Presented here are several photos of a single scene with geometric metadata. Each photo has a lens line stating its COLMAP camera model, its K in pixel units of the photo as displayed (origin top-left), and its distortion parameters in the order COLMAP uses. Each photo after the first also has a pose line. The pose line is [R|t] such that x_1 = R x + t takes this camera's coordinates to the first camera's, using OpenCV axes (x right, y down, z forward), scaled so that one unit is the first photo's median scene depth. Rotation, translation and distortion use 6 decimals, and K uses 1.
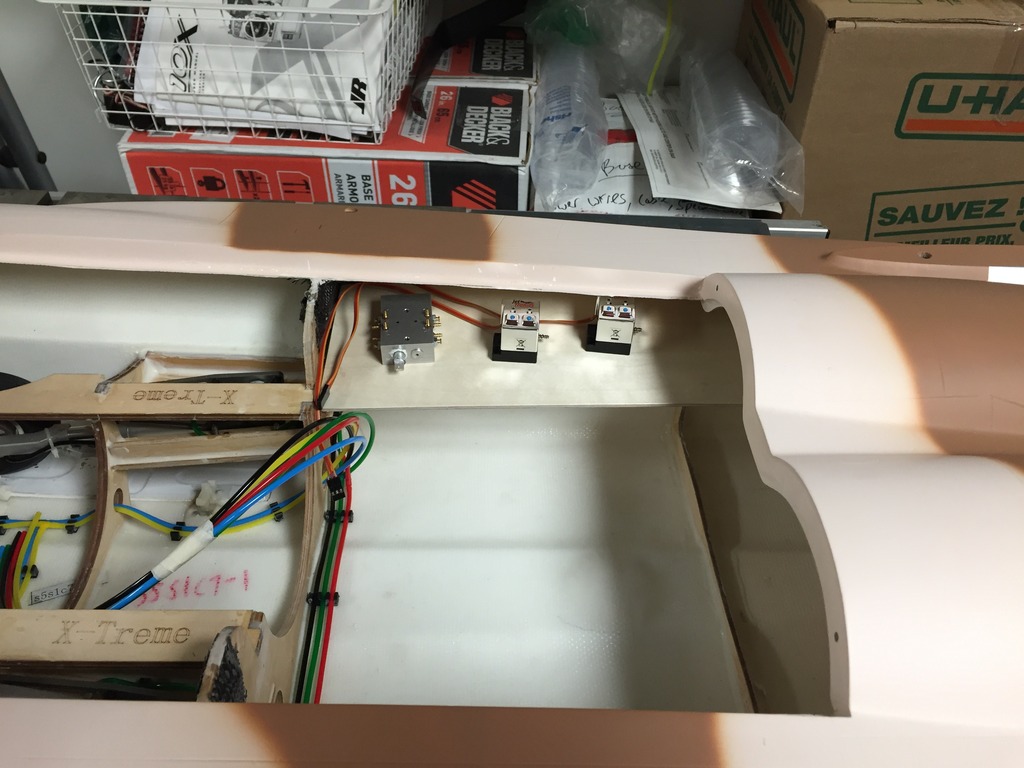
lens RADIAL K [[893.7, 0, 535.3], [0, 893.7, 366.5], [0, 0, 1]] dist [0.051637, -0.089900]
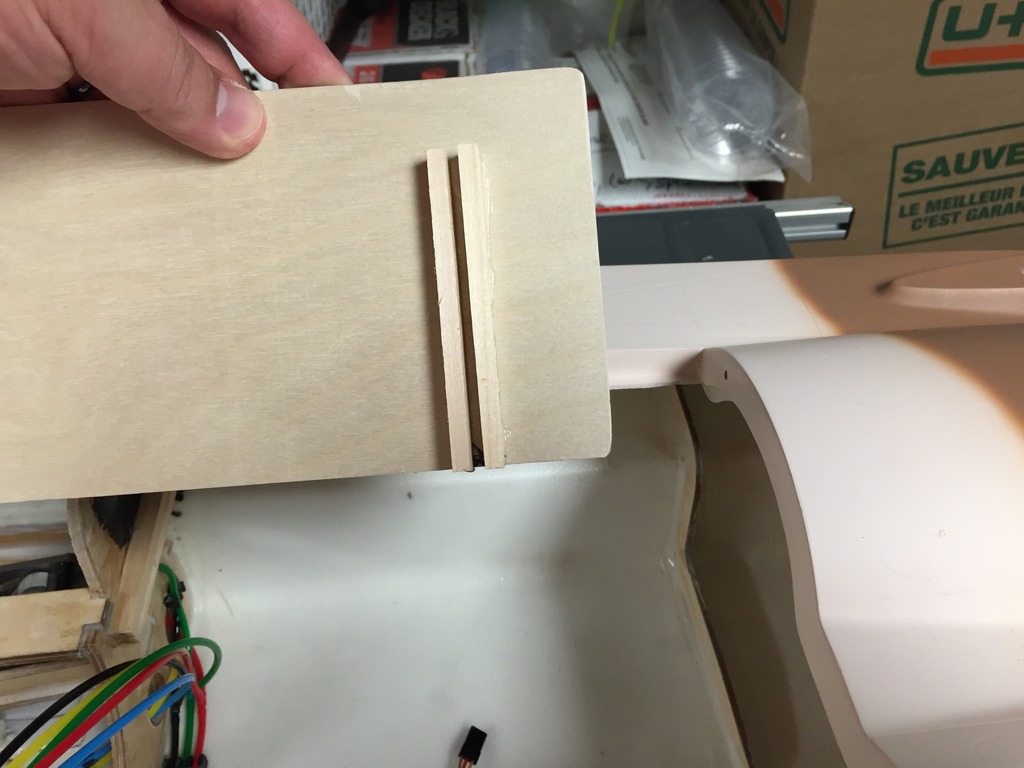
lens RADIAL K [[893.7, 0, 540.7], [0, 893.7, 358.6], [0, 0, 1]] dist [0.051637, -0.089900]
pose [[0.994686, -0.102917, 0.002891, 0.034485], [0.102738, 0.994010, 0.037275, -0.063261], [-0.006710, -0.036780, 0.999301, 0.177031]]
